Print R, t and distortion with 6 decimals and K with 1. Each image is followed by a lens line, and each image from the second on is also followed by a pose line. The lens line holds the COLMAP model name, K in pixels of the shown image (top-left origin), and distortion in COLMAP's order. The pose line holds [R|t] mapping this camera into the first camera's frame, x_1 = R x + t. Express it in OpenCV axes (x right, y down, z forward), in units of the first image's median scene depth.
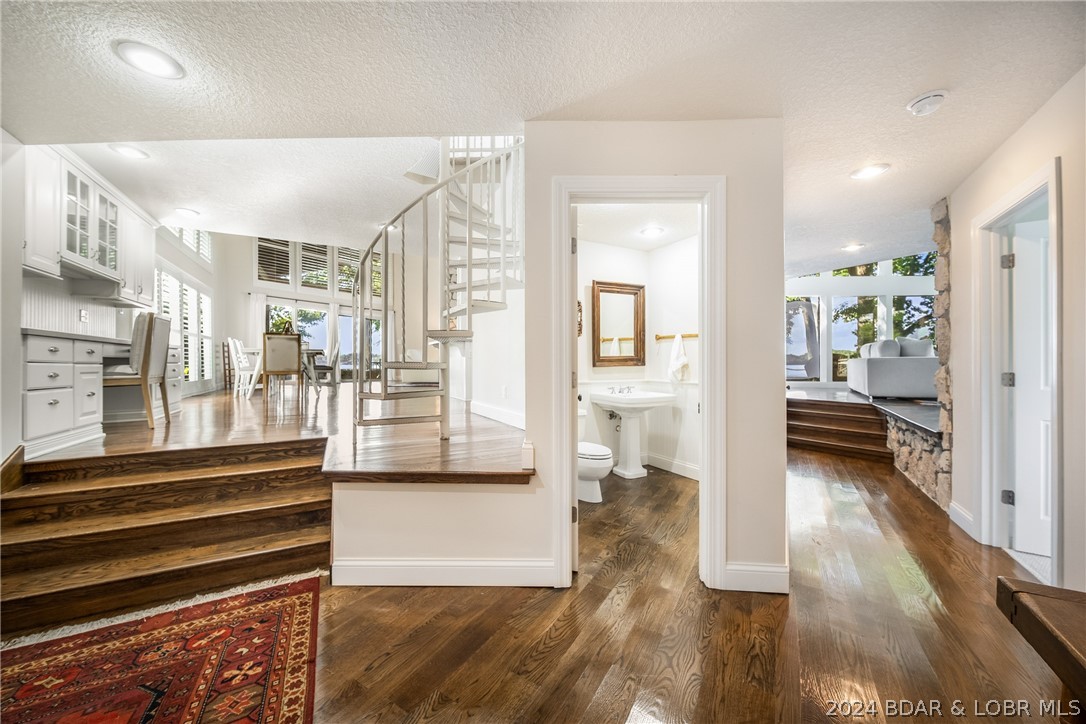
lens RADIAL K [[391.0, 0, 551.4], [0, 391.0, 363.0], [0, 0, 1]] dist [0.000413, -0.000329]
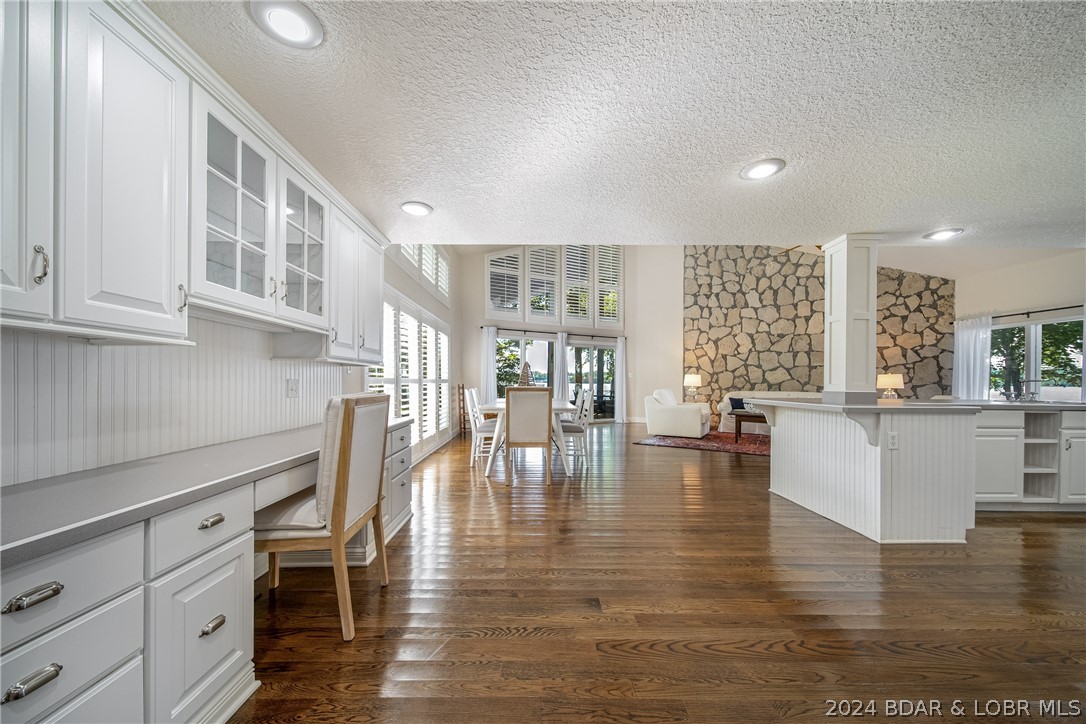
lens RADIAL K [[391.0, 0, 535.3], [0, 391.0, 381.0], [0, 0, 1]] dist [0.000413, -0.000329]
pose [[0.877694, 0.006189, -0.479182, -0.310190], [-0.002523, 0.999962, 0.008295, -0.081326], [0.479215, -0.006072, 0.877677, 0.361341]]
